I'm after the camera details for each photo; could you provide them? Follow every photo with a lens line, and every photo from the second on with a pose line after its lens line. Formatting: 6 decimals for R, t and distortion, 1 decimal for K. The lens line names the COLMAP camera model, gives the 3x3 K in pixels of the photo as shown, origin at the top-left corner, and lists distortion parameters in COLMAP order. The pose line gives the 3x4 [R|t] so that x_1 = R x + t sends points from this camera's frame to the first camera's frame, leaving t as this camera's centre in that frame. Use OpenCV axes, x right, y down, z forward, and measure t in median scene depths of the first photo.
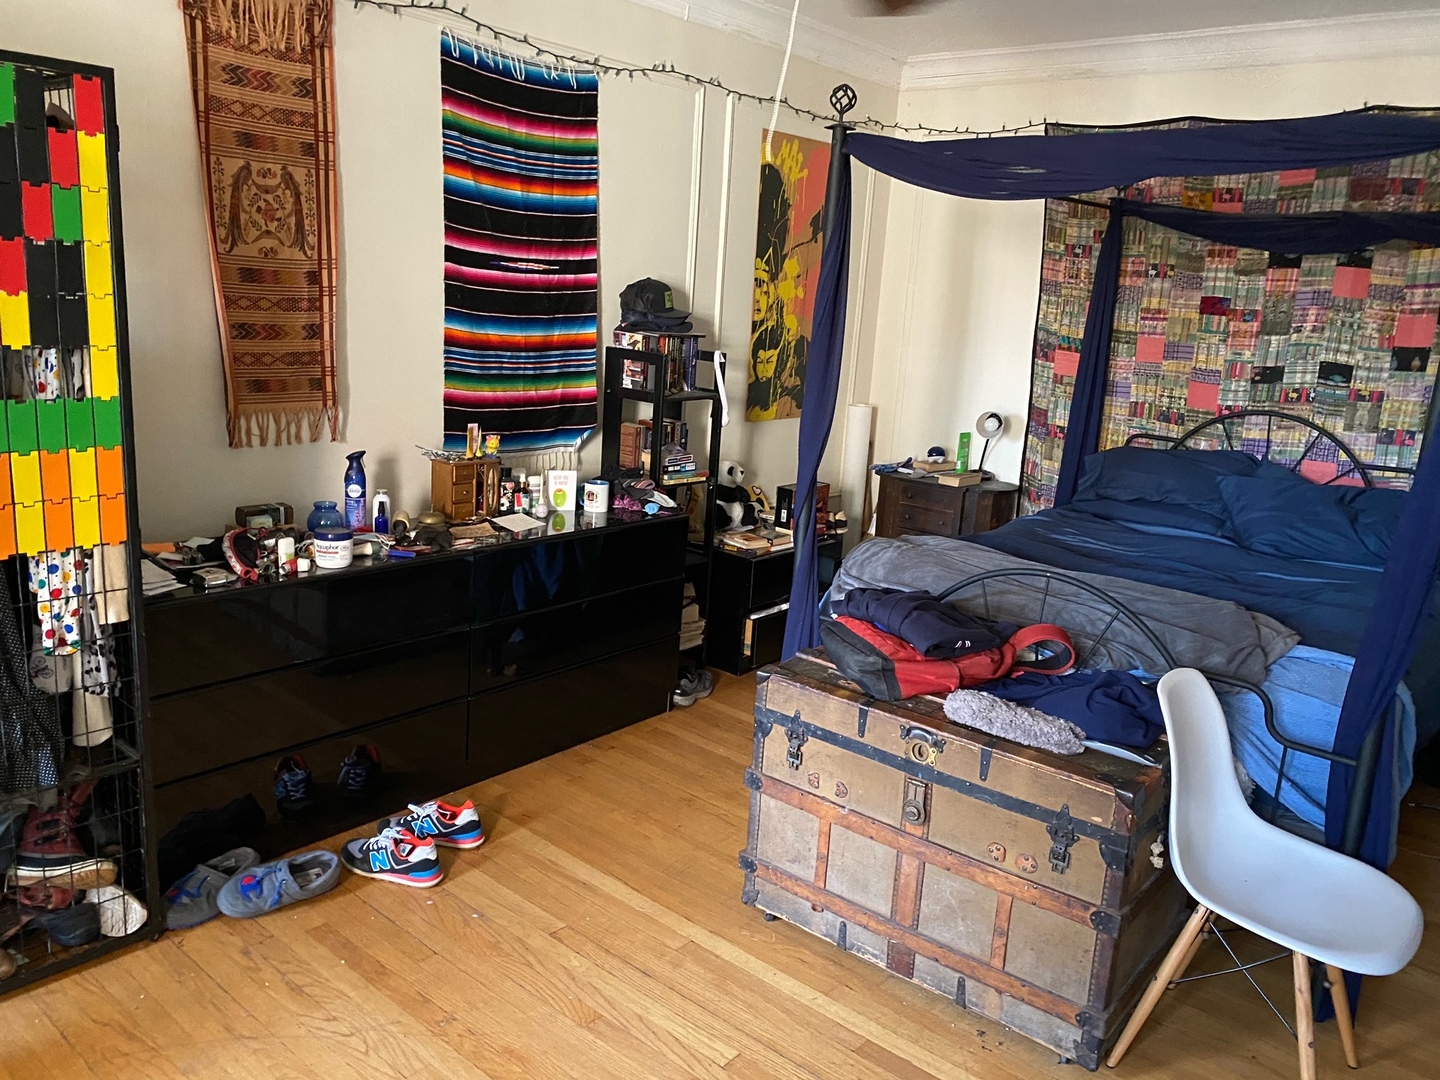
lens RADIAL K [[1081.4, 0, 720.0], [0, 1081.4, 540.0], [0, 0, 1]] dist [0.044623, -0.075301]
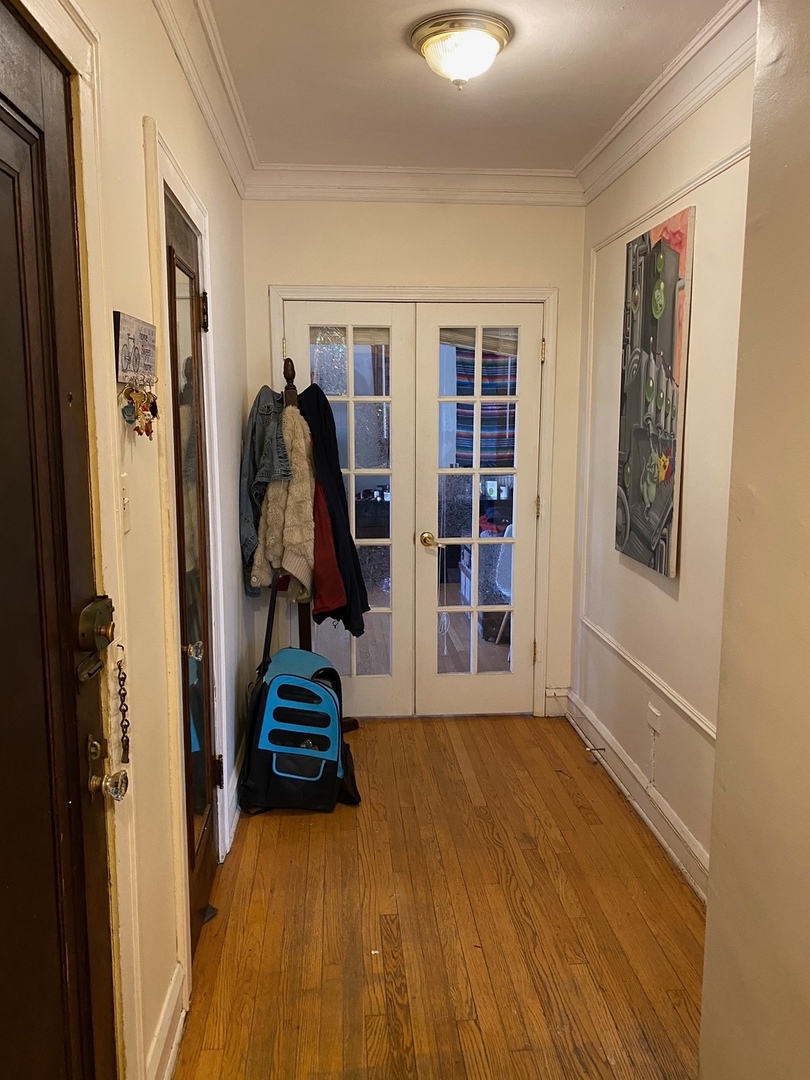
lens RADIAL K [[811.0, 0, 400.9], [0, 811.0, 533.2], [0, 0, 1]] dist [0.044623, -0.075301]
pose [[0.698266, 0.040503, -0.714691, 0.936980], [-0.112924, 0.992130, -0.054102, 0.162482], [0.706875, 0.118484, 0.697345, -0.452611]]
